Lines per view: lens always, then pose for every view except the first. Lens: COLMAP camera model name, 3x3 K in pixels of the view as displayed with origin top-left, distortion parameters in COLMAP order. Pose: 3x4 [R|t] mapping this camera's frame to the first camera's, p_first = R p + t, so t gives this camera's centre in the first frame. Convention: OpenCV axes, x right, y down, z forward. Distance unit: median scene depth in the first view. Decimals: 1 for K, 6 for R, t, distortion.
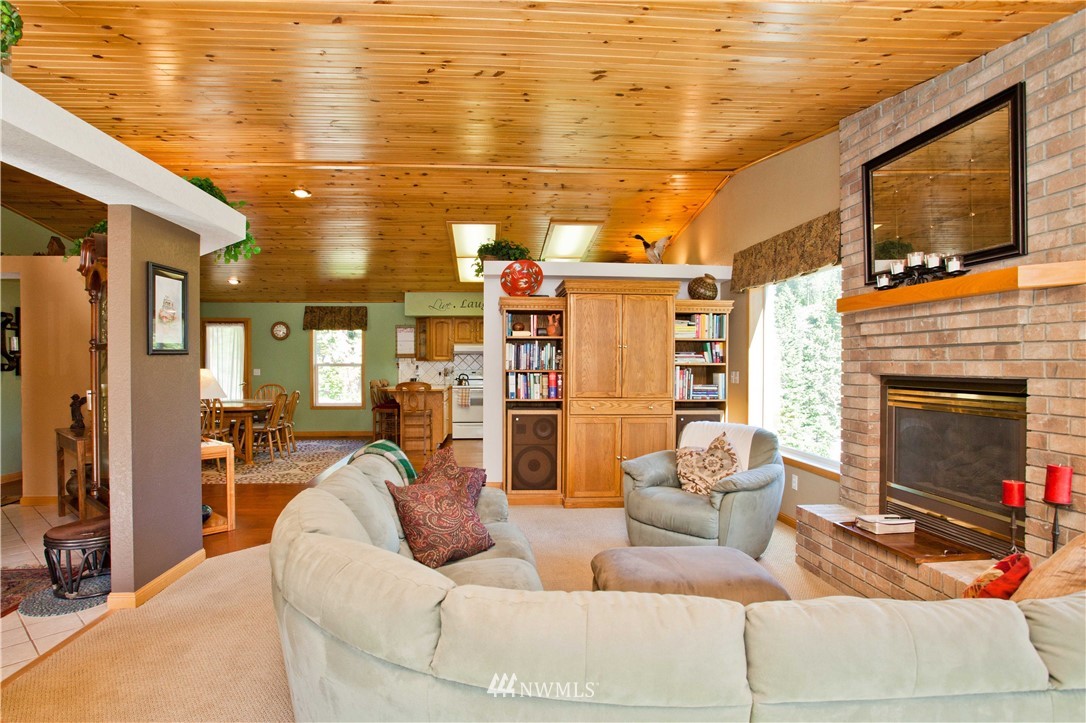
lens RADIAL K [[571.9, 0, 514.6], [0, 571.9, 373.4], [0, 0, 1]] dist [-0.084775, 0.030494]
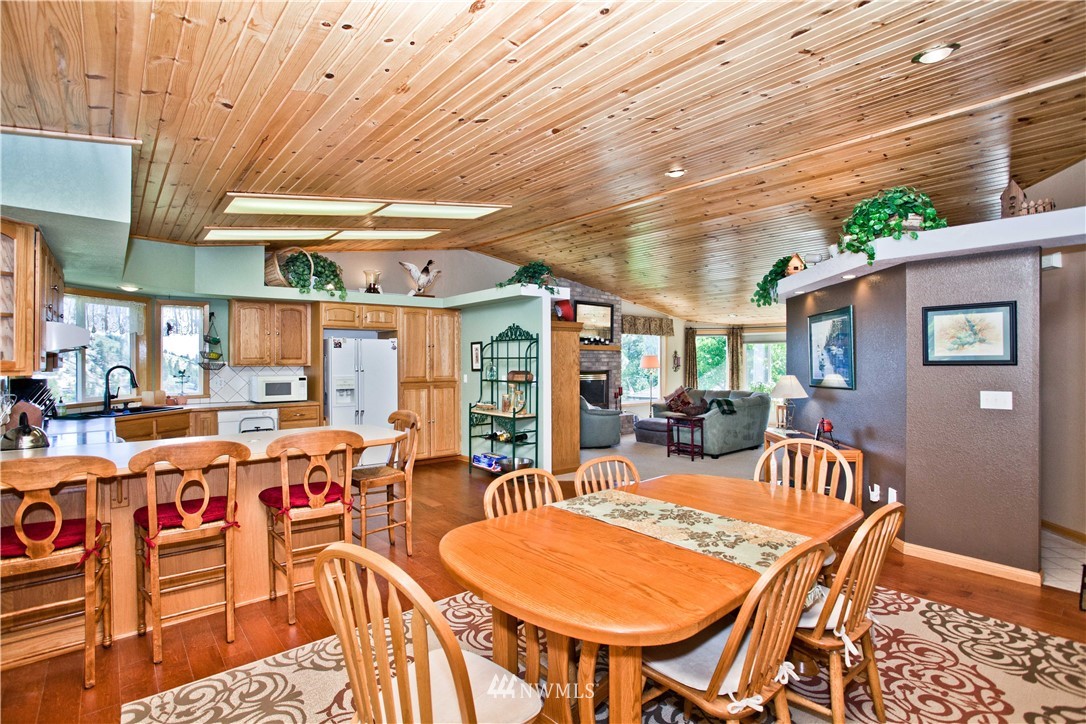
lens RADIAL K [[555.0, 0, 543.6], [0, 555.0, 355.0], [0, 0, 1]] dist [-0.086257, 0.042350]
pose [[-0.617500, 0.008268, 0.786527, -1.470980], [0.014381, 0.999896, 0.000779, -0.078782], [-0.786439, 0.011792, -0.617555, 2.708814]]
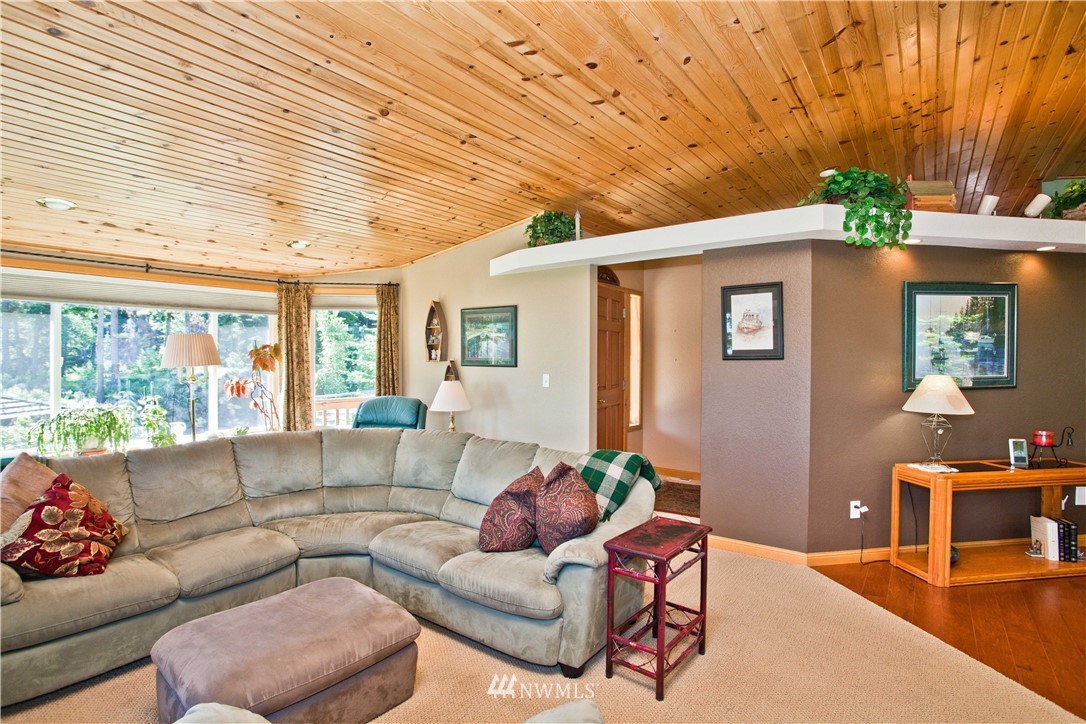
lens RADIAL K [[534.1, 0, 547.8], [0, 534.1, 358.5], [0, 0, 1]] dist [-0.073408, 0.036082]
pose [[-0.634606, 0.004074, -0.772825, 0.462992], [-0.016871, 0.999675, 0.019123, -0.043306], [0.772652, 0.025174, -0.634330, 1.223678]]
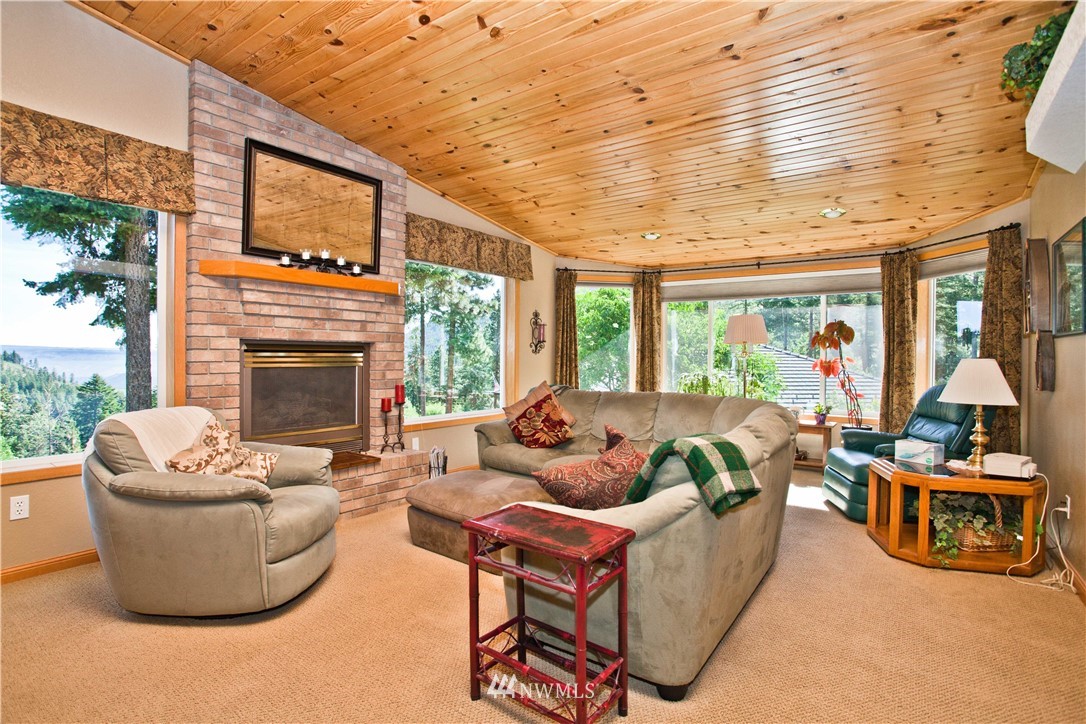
lens RADIAL K [[539.3, 0, 548.0], [0, 539.3, 359.2], [0, 0, 1]] dist [-0.072206, 0.036378]
pose [[-0.782856, -0.008257, 0.622148, -0.394573], [0.005256, 0.999789, 0.019882, 0.021406], [-0.622181, 0.018835, -0.782647, 1.293497]]
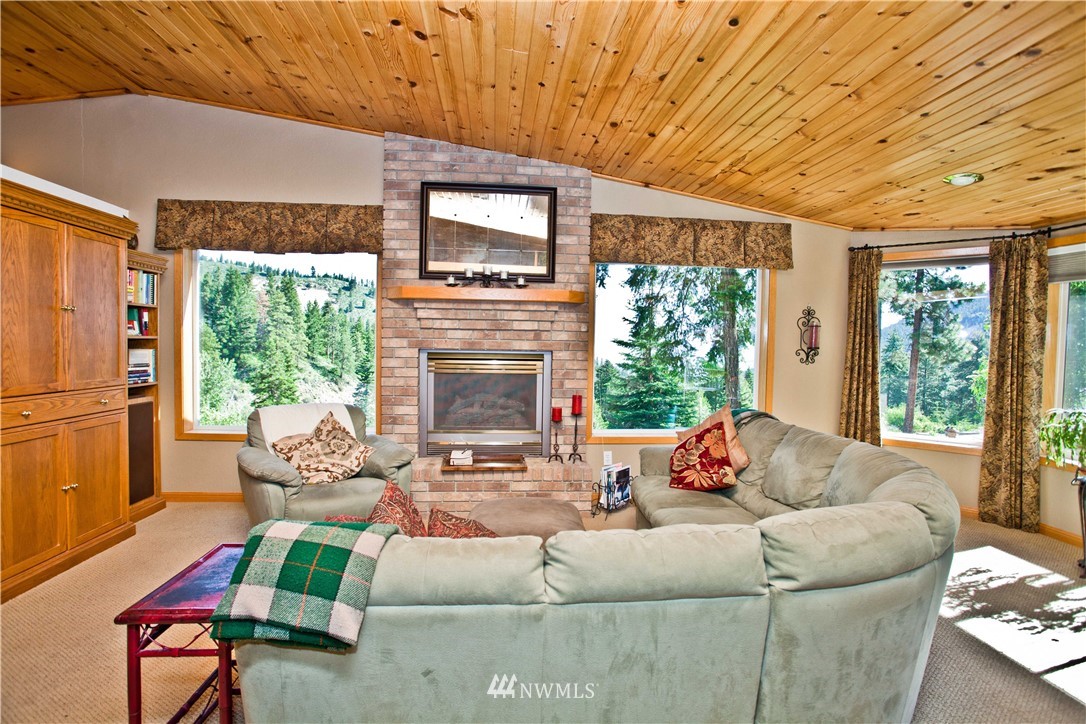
lens RADIAL K [[534.1, 0, 547.8], [0, 534.1, 358.5], [0, 0, 1]] dist [-0.073408, 0.036082]
pose [[-0.040986, -0.033699, 0.998591, -0.536300], [-0.000306, 0.999431, 0.033714, -0.015805], [-0.999160, 0.001076, -0.040973, 0.688438]]
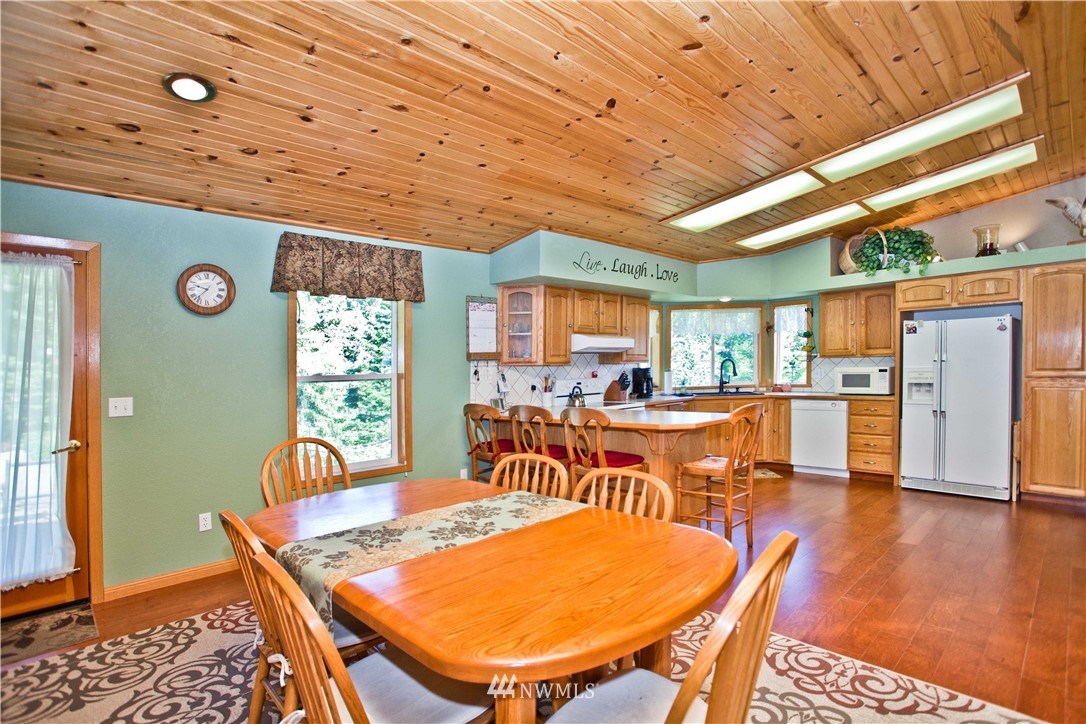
lens RADIAL K [[529.6, 0, 546.4], [0, 529.6, 389.8], [0, 0, 1]] dist [-0.072287, 0.034960]
pose [[0.763268, -0.048364, 0.644269, -1.332082], [0.037008, 0.998830, 0.031136, -0.039278], [-0.645021, 0.000078, 0.764165, 1.724096]]
